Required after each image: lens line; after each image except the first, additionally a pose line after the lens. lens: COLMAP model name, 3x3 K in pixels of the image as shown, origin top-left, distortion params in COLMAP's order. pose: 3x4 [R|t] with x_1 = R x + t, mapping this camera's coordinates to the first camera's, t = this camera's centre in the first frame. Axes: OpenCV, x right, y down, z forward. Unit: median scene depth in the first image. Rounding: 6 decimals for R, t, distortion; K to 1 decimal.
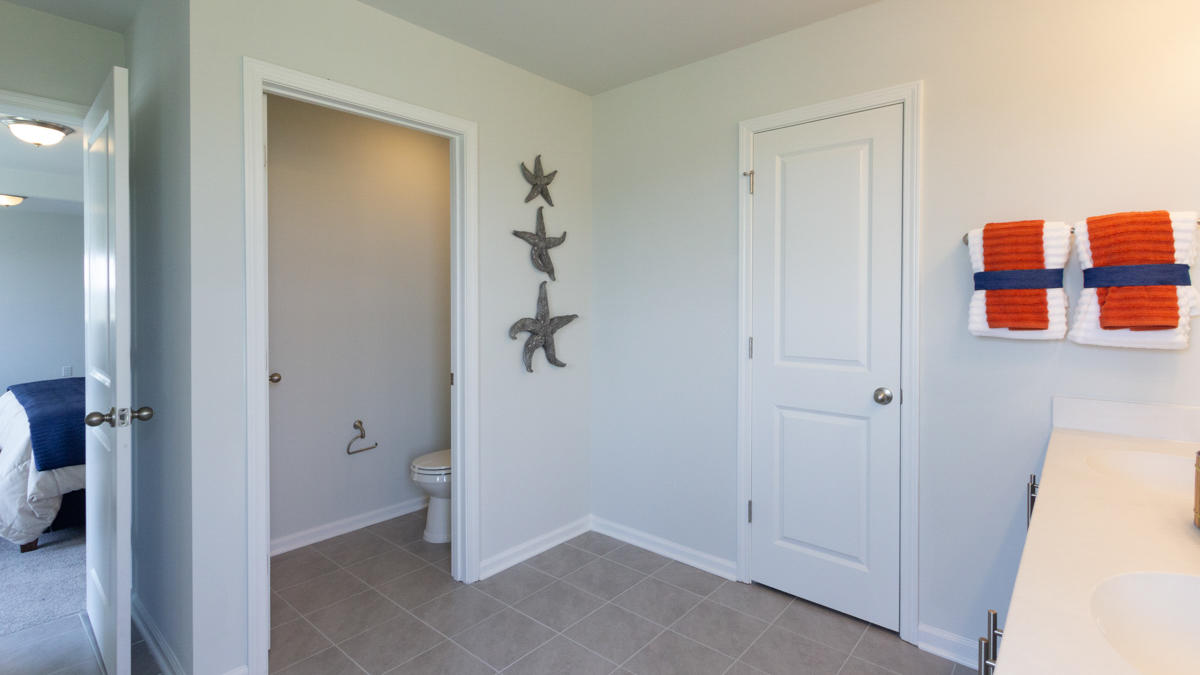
lens RADIAL K [[563.7, 0, 584.4], [0, 563.7, 304.1], [0, 0, 1]] dist [0.001147, 0.000087]
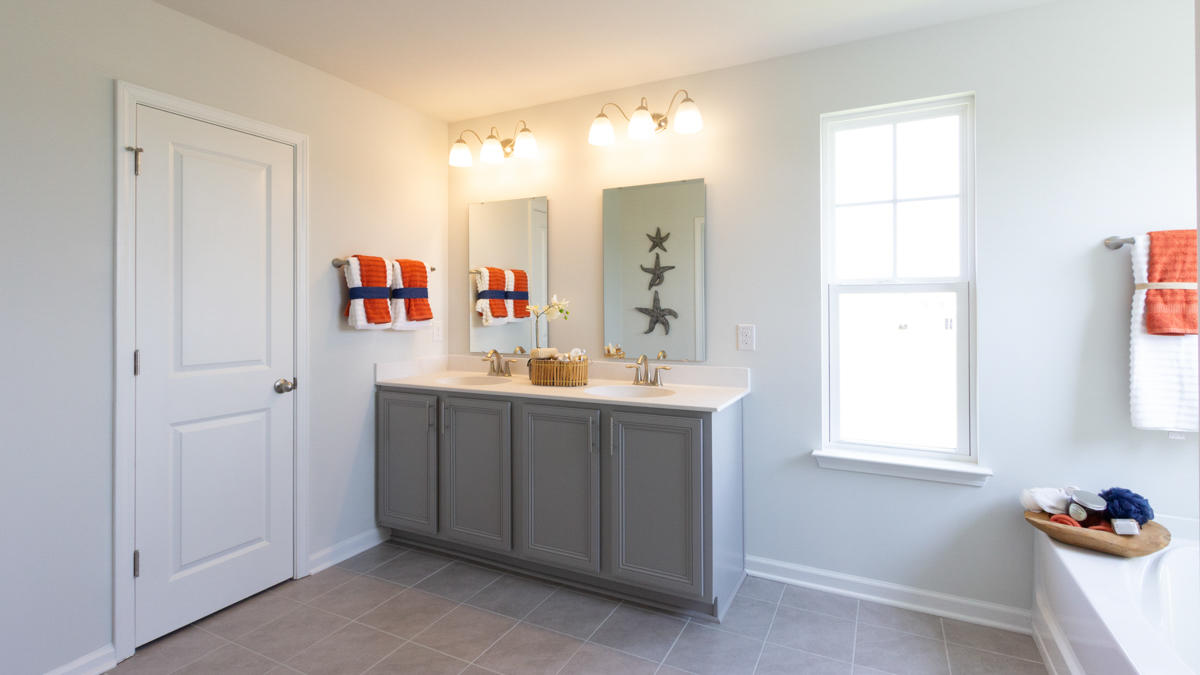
lens RADIAL K [[563.7, 0, 584.4], [0, 563.7, 304.1], [0, 0, 1]] dist [0.001147, 0.000087]
pose [[-0.244981, 0.010797, 0.969468, -0.805086], [0.010997, 0.999905, -0.008357, 0.007700], [-0.969465, 0.008614, -0.245077, 0.694918]]
